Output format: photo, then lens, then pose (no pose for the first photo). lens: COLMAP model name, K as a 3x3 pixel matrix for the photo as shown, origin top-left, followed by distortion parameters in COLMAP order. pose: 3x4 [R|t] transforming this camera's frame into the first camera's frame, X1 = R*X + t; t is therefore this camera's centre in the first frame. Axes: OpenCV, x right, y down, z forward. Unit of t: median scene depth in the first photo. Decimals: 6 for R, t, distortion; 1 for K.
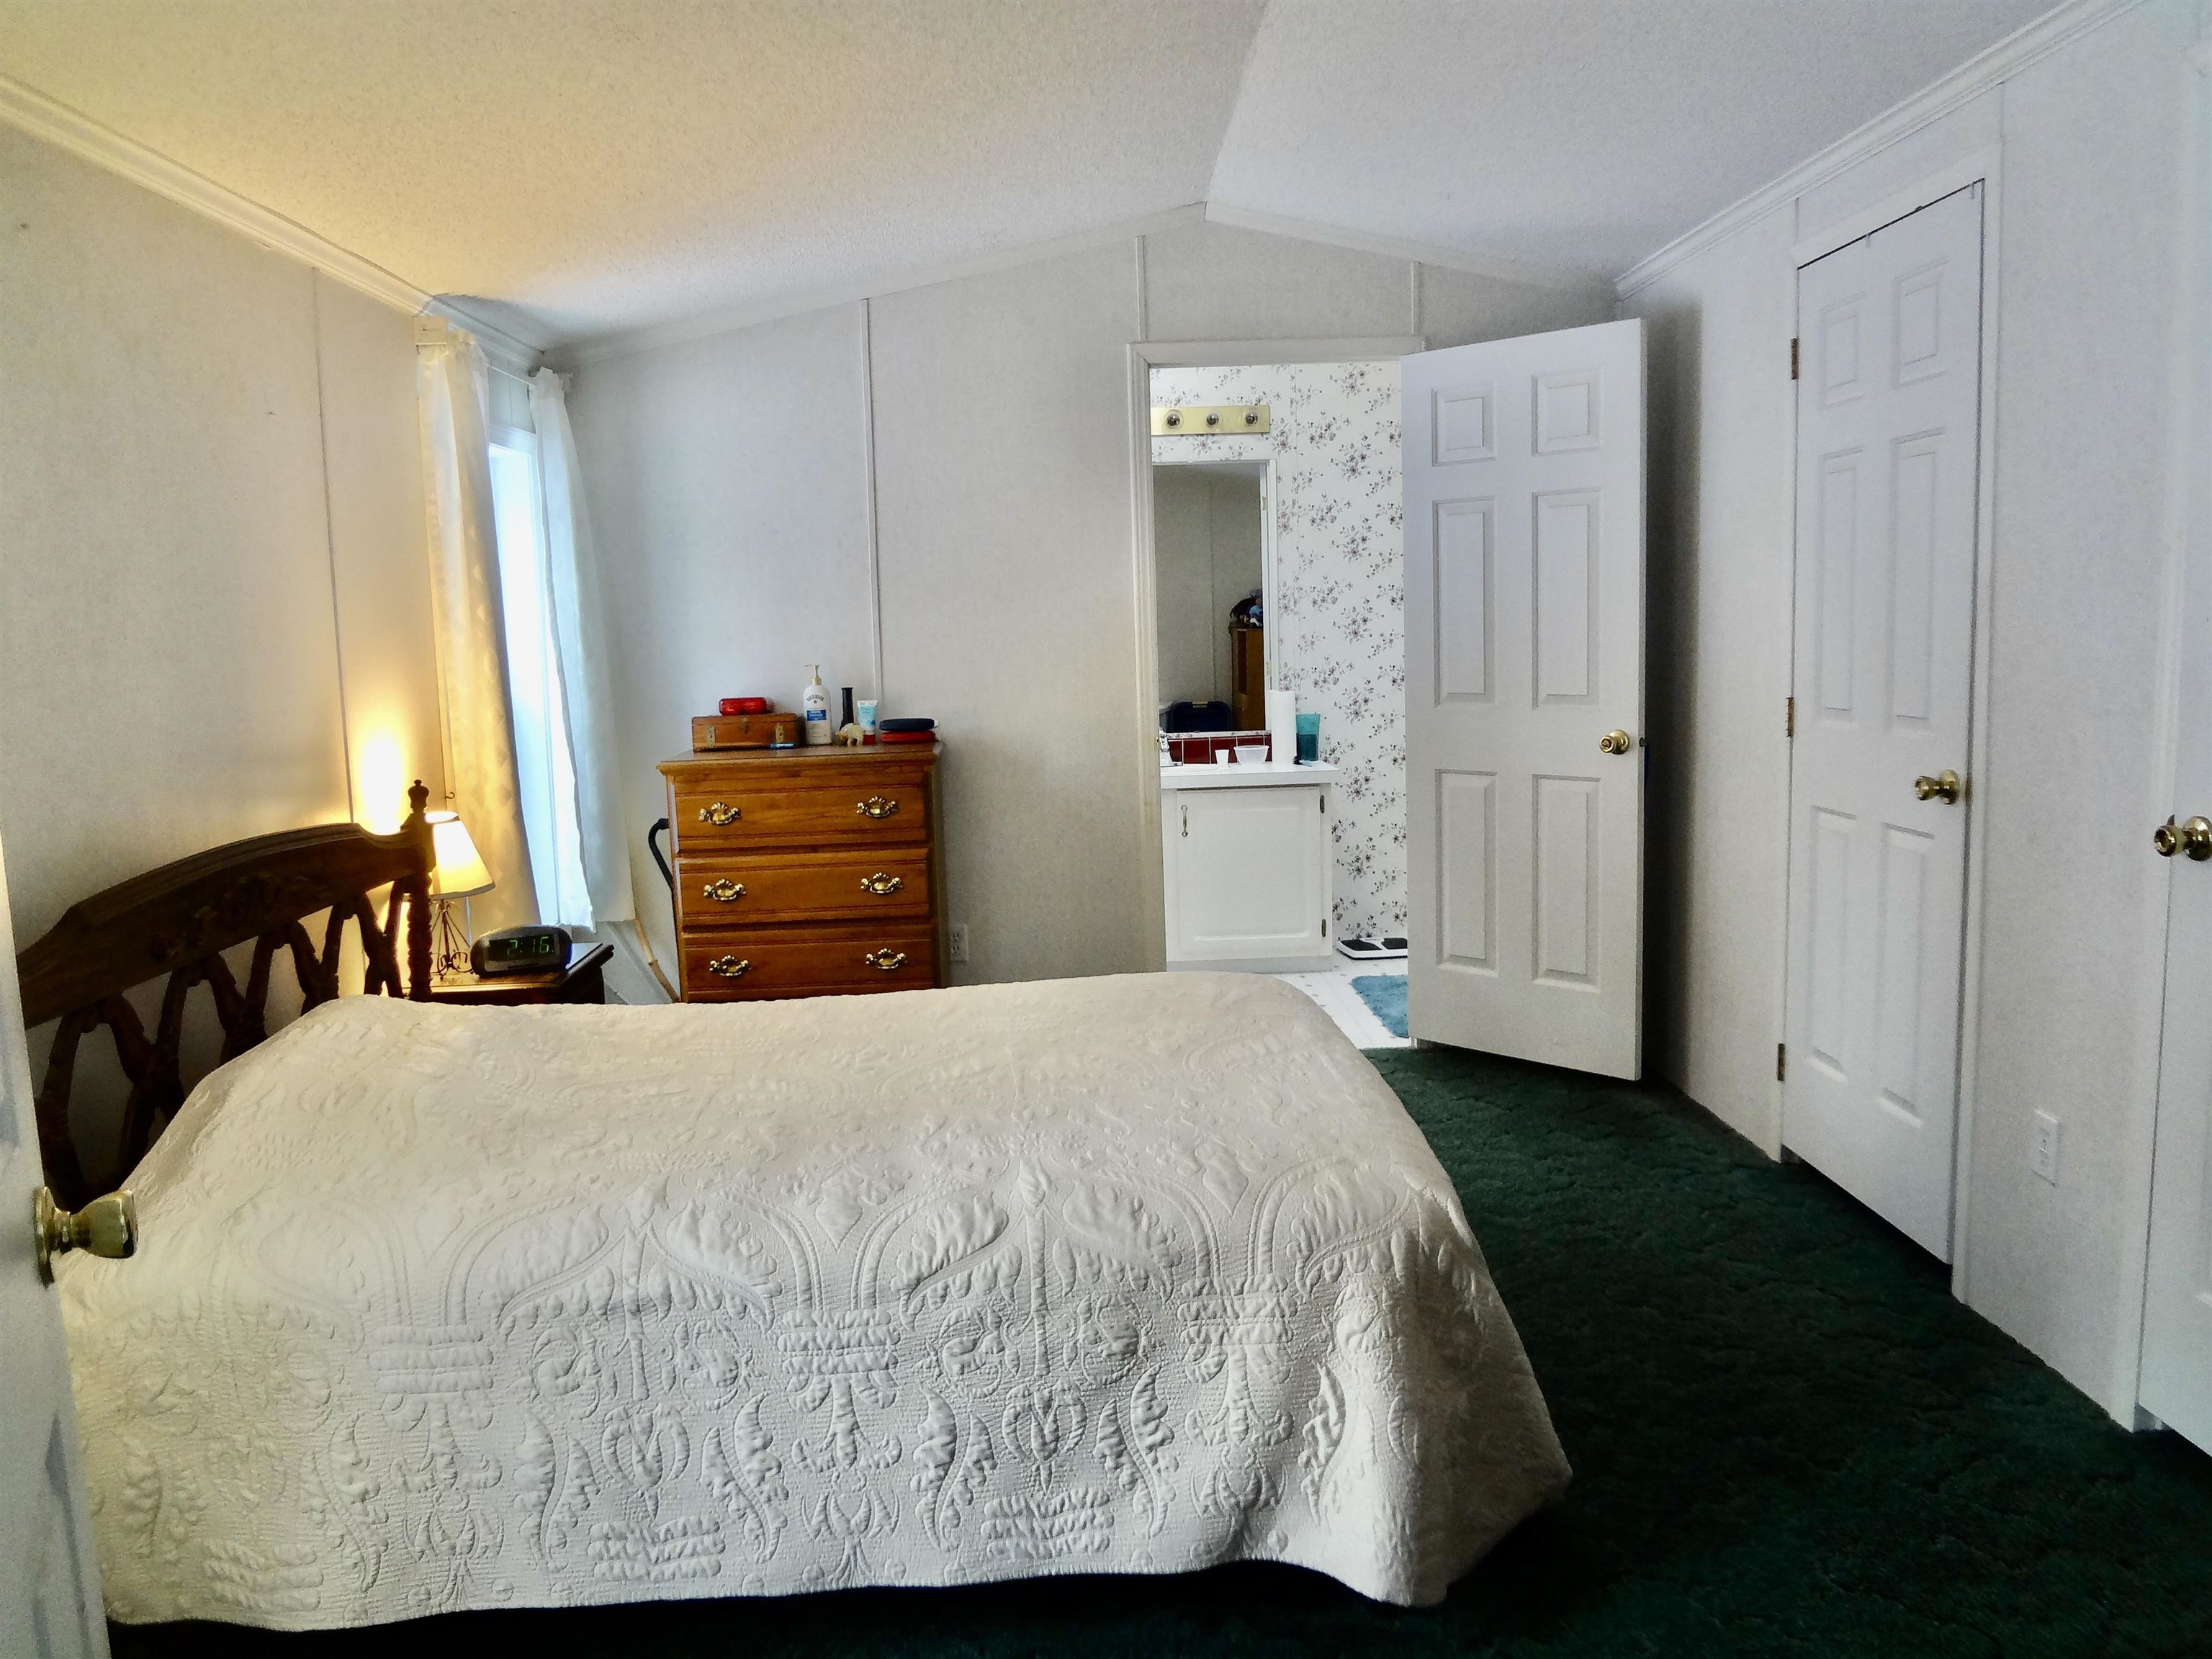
lens RADIAL K [[1639.6, 0, 1104.9], [0, 1639.6, 812.1], [0, 0, 1]] dist [-0.053080, 0.013359]
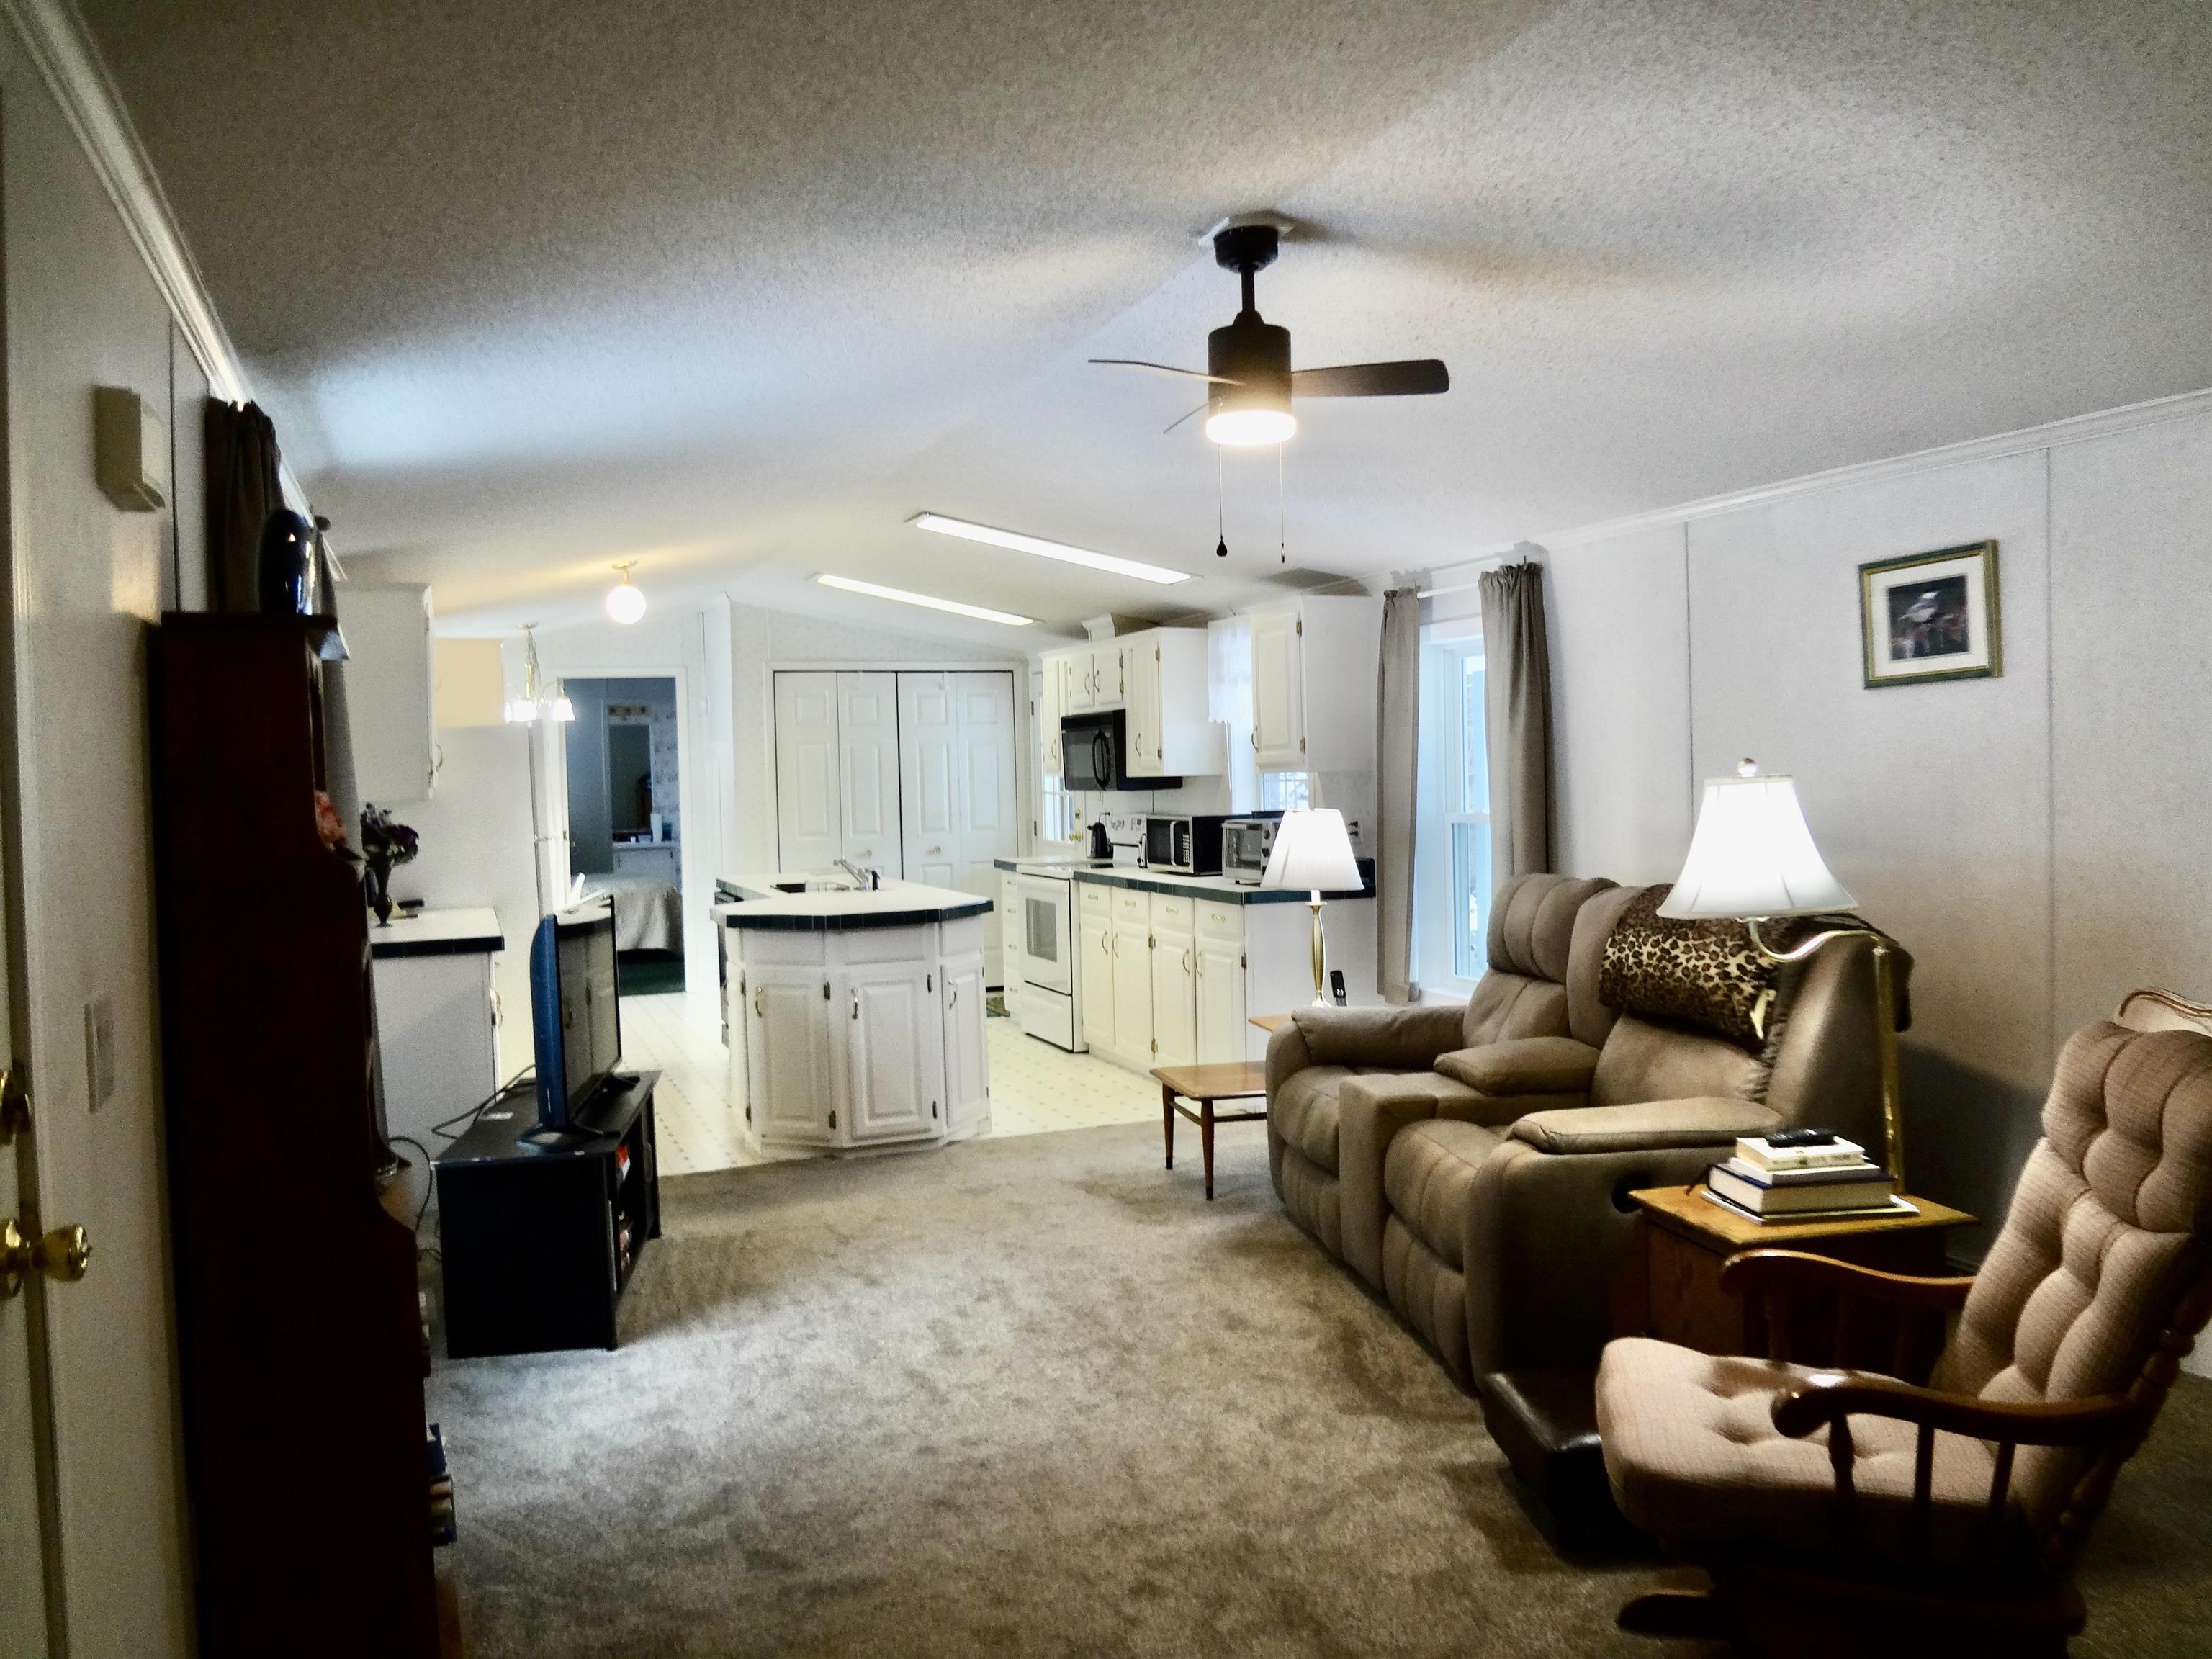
lens RADIAL K [[1639.6, 0, 1087.8], [0, 1639.6, 815.0], [0, 0, 1]] dist [-0.053080, 0.013359]
pose [[0.941165, 0.006594, 0.337883, -0.174367], [0.027028, 0.995138, -0.094708, 0.272197], [-0.336865, 0.098268, 0.936411, -2.340760]]
